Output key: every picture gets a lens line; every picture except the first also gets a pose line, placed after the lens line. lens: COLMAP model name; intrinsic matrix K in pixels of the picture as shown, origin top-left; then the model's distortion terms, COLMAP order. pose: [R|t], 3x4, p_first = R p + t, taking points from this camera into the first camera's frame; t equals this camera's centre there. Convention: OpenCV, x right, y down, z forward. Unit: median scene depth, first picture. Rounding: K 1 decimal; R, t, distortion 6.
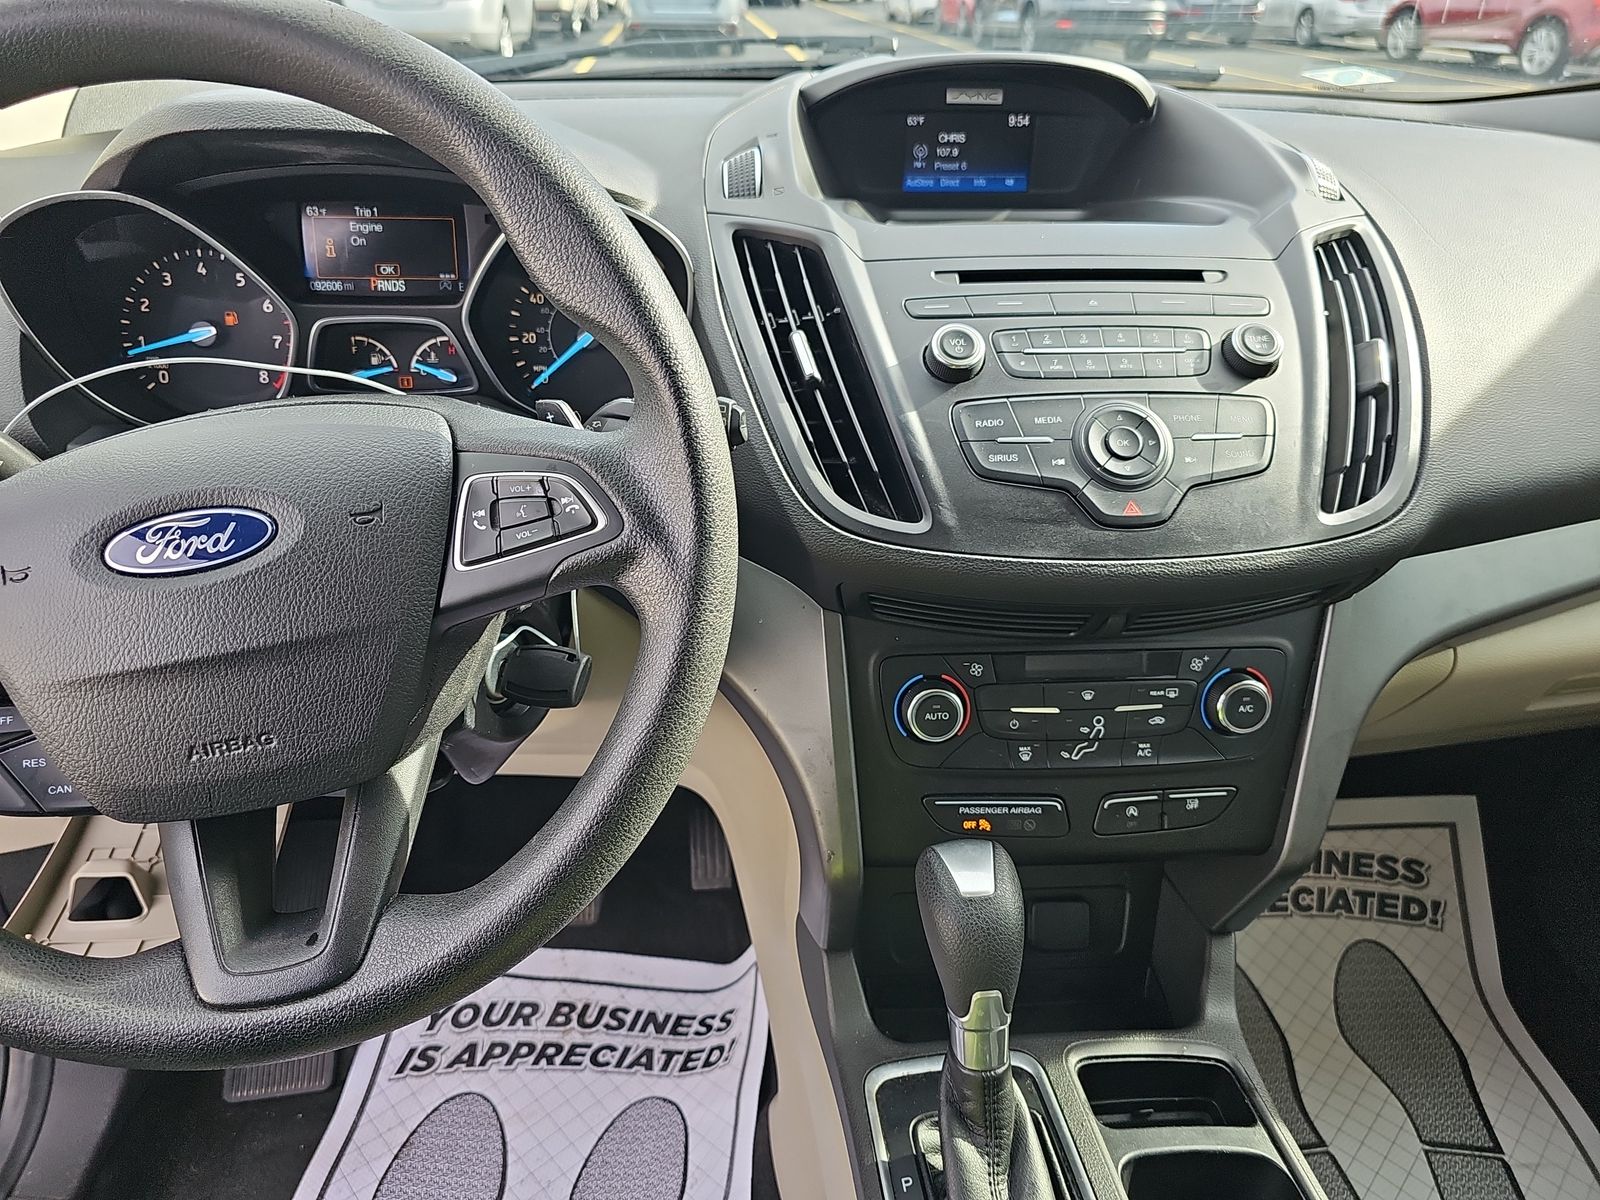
lens RADIAL K [[1080.8, 0, 802.6], [0, 1080.8, 606.6], [0, 0, 1]] dist [0.024076, -0.023087]
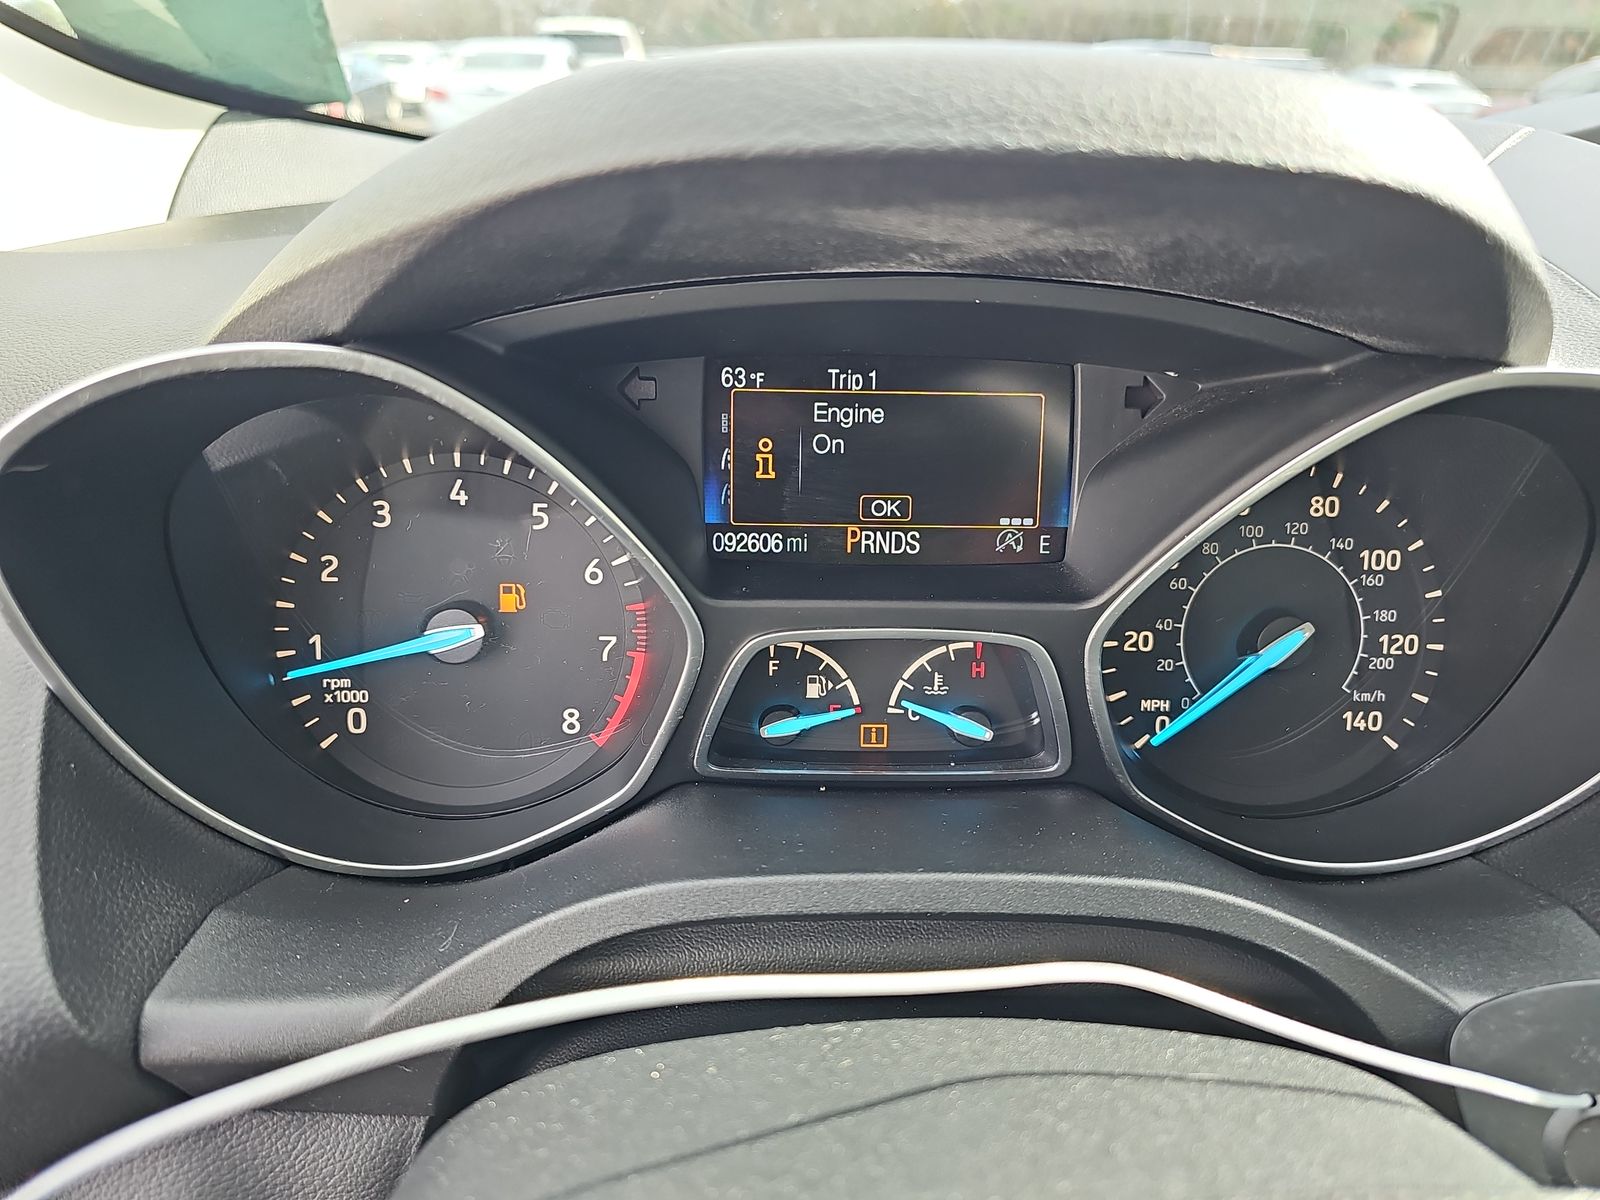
lens RADIAL K [[1080.8, 0, 793.1], [0, 1080.8, 604.0], [0, 0, 1]] dist [0.024076, -0.023087]
pose [[0.999254, 0.021148, -0.032316, -0.405617], [-0.023795, 0.996193, -0.083865, -0.234560], [0.030419, 0.084572, 0.995953, 0.568780]]
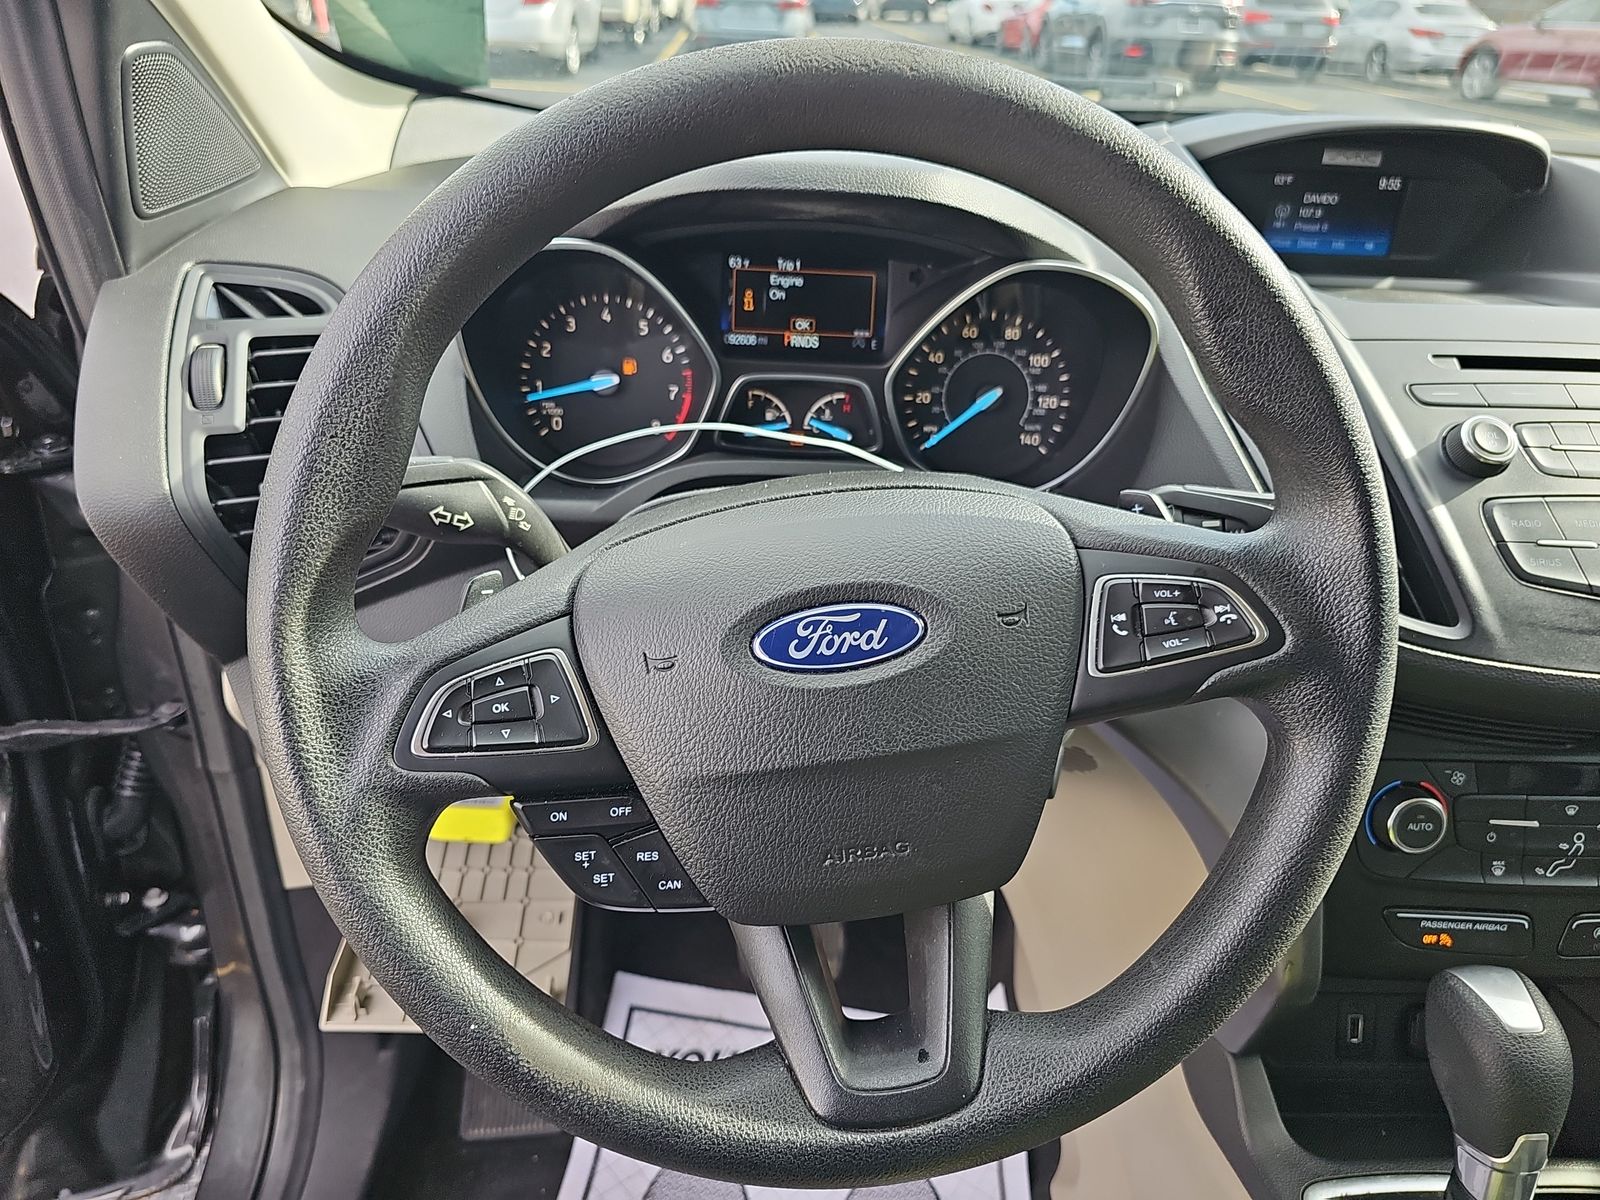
lens RADIAL K [[1080.8, 0, 774.5], [0, 1080.8, 627.6], [0, 0, 1]] dist [0.024076, -0.023087]
pose [[0.998416, 0.048387, -0.028697, -0.367505], [-0.048263, 0.998822, 0.004995, -0.043444], [0.028904, -0.003602, 0.999576, 0.030189]]
